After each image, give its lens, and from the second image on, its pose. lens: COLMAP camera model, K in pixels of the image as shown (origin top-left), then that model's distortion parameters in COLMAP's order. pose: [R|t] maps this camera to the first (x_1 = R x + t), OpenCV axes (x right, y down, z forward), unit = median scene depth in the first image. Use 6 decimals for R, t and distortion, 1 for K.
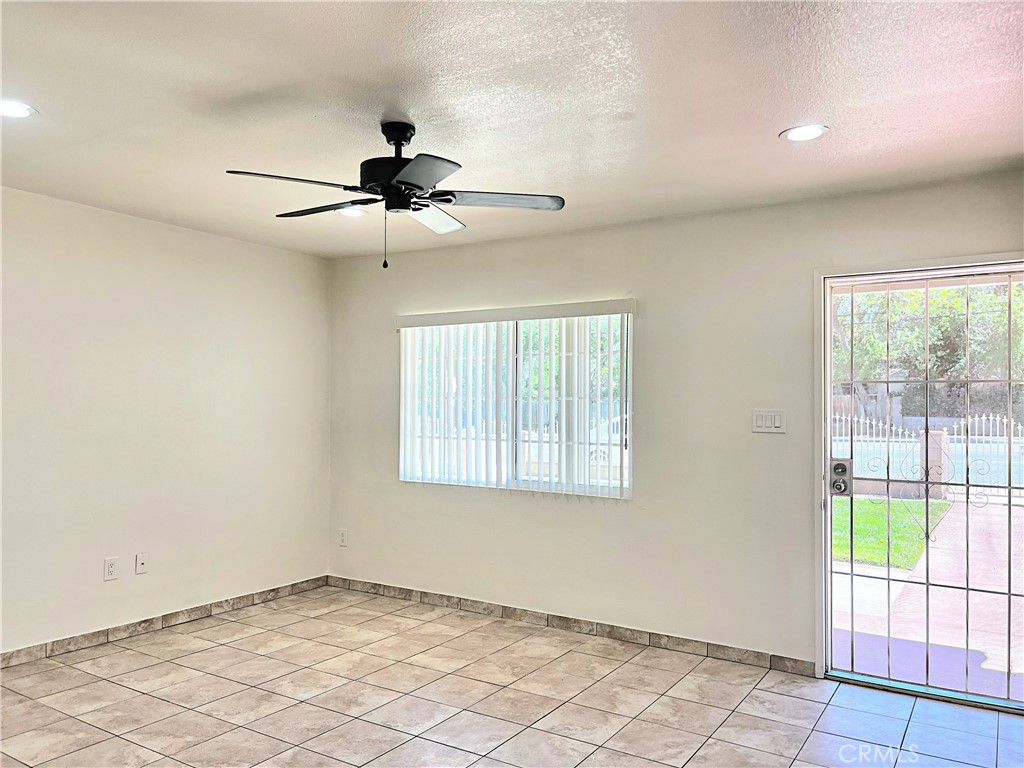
lens RADIAL K [[788.2, 0, 512.0], [0, 788.2, 384.0], [0, 0, 1]] dist [0.069633, -0.075990]
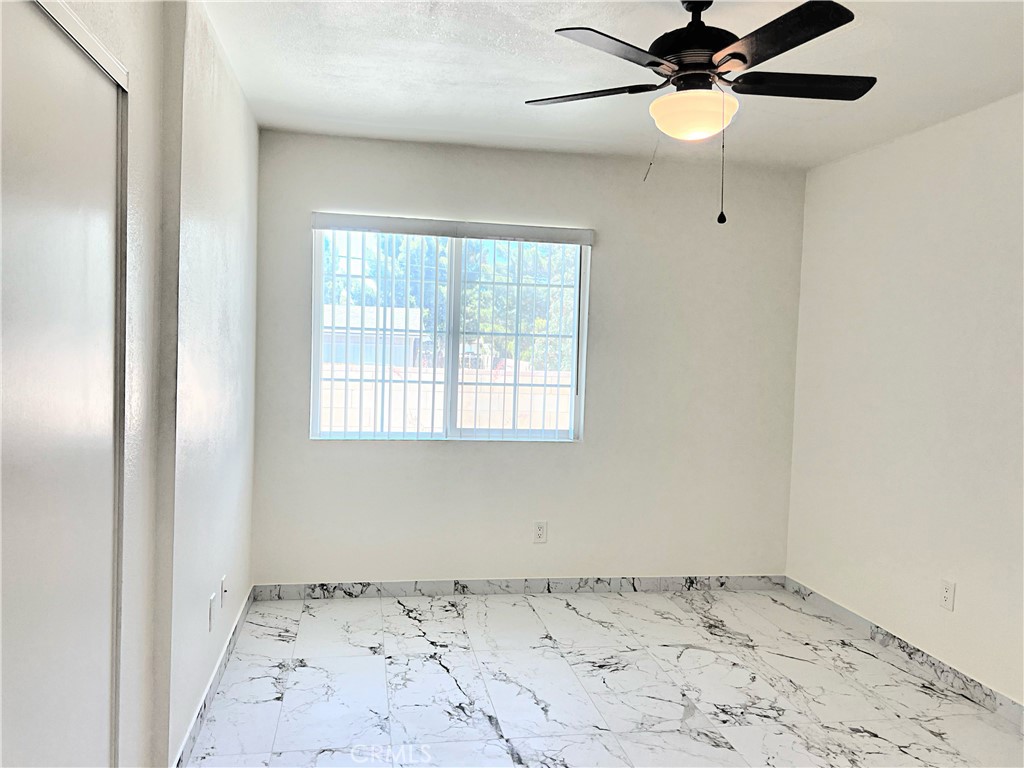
lens RADIAL K [[788.2, 0, 512.0], [0, 788.2, 384.0], [0, 0, 1]] dist [0.069633, -0.075990]
pose [[0.722055, -0.017310, 0.691619, -0.592723], [-0.043705, 0.996549, 0.070570, 0.013156], [-0.690453, -0.081183, 0.718807, 0.391571]]
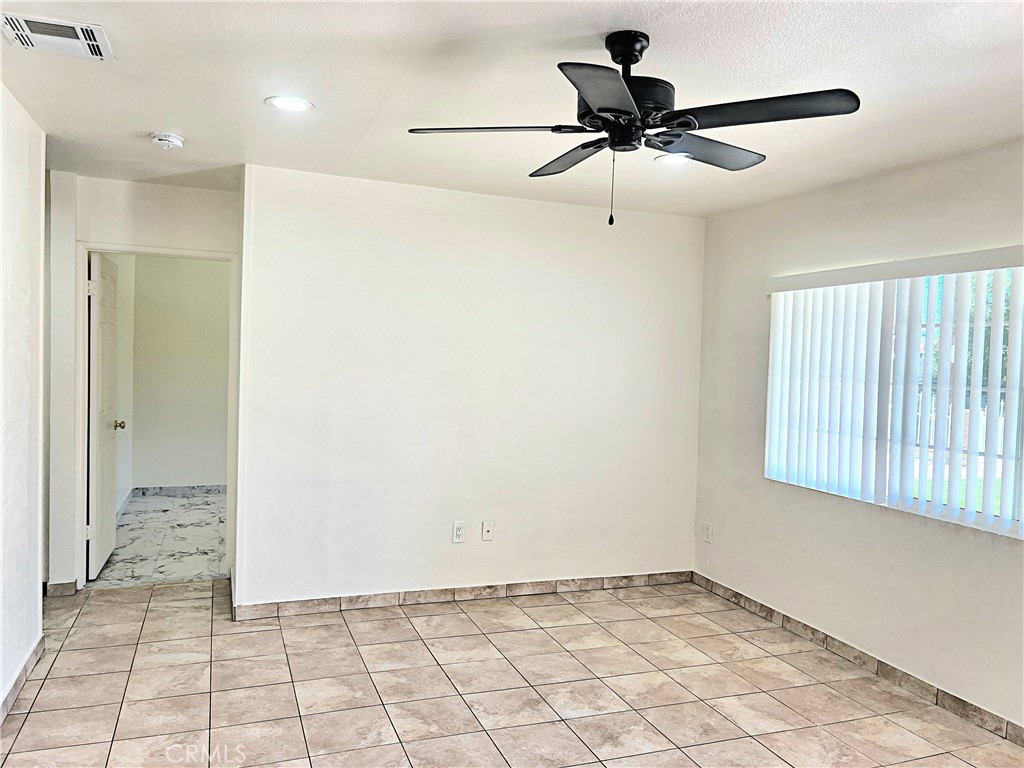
lens RADIAL K [[788.2, 0, 512.0], [0, 788.2, 384.0], [0, 0, 1]] dist [0.069633, -0.075990]
pose [[0.802515, 0.040128, -0.595281, 0.158315], [-0.011358, 0.998582, 0.052003, -0.018269], [0.596524, -0.034972, 0.801833, 0.200097]]
